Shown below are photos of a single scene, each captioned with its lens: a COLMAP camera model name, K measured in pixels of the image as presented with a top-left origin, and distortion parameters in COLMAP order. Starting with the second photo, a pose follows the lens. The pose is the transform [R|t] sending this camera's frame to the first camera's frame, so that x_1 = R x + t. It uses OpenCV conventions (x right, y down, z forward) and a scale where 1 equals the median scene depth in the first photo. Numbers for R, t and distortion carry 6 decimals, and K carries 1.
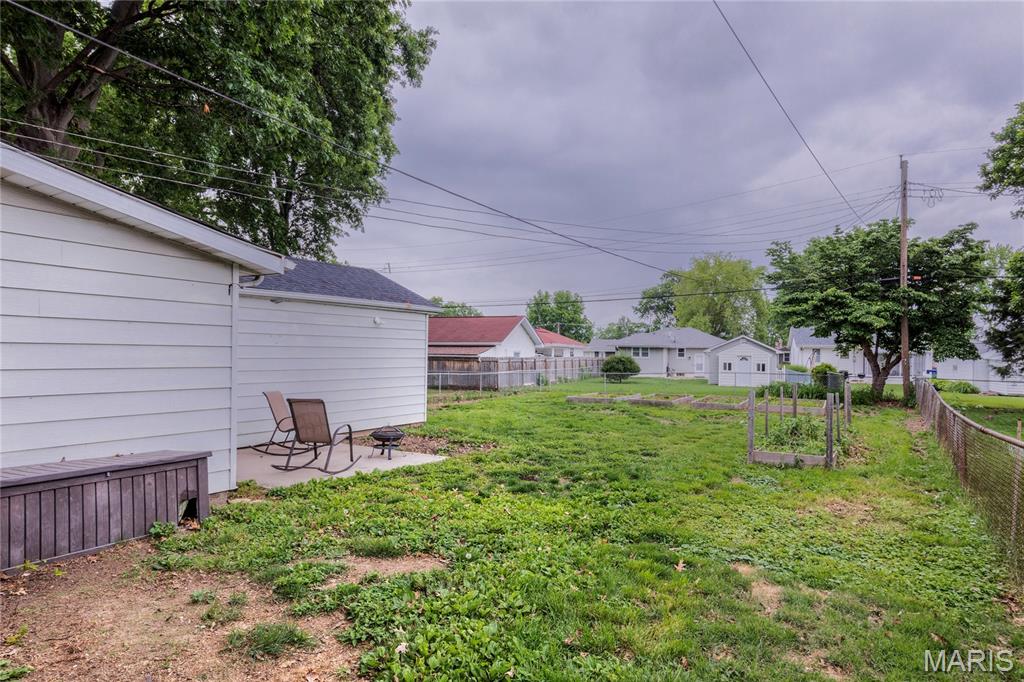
lens RADIAL K [[613.1, 0, 512.0], [0, 613.1, 341.0], [0, 0, 1]] dist [-0.000604, -0.000582]
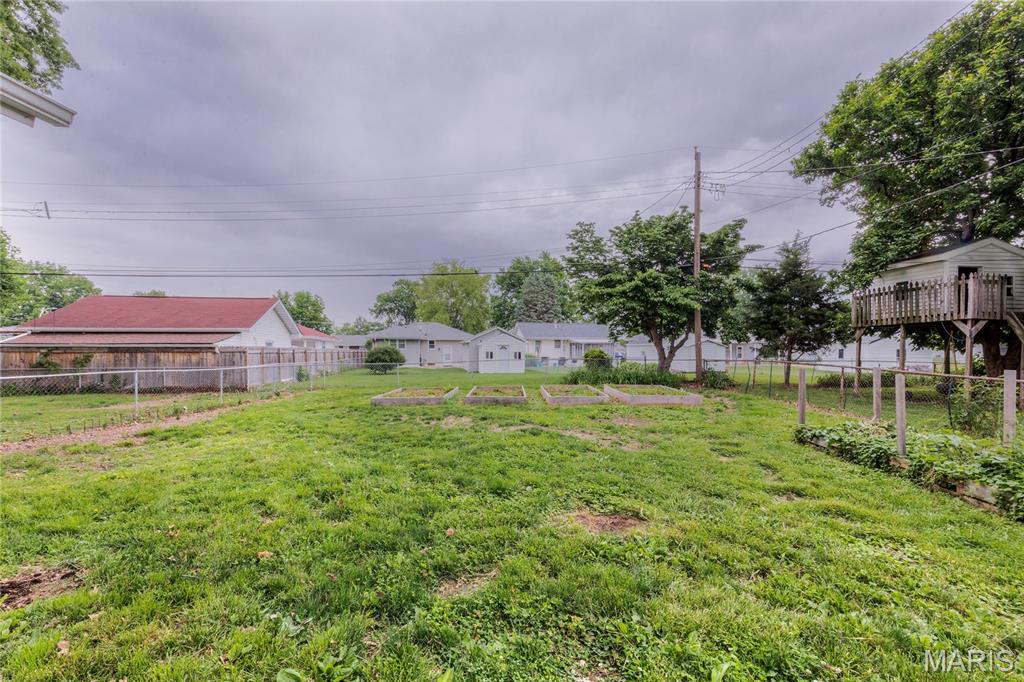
lens RADIAL K [[460.2, 0, 514.9], [0, 460.2, 353.6], [0, 0, 1]] dist [0.000212, -0.000029]
pose [[0.863483, -0.015202, 0.504149, -0.024174], [0.000654, 0.999579, 0.029020, 0.020299], [-0.504378, -0.024729, 0.863129, 0.368584]]
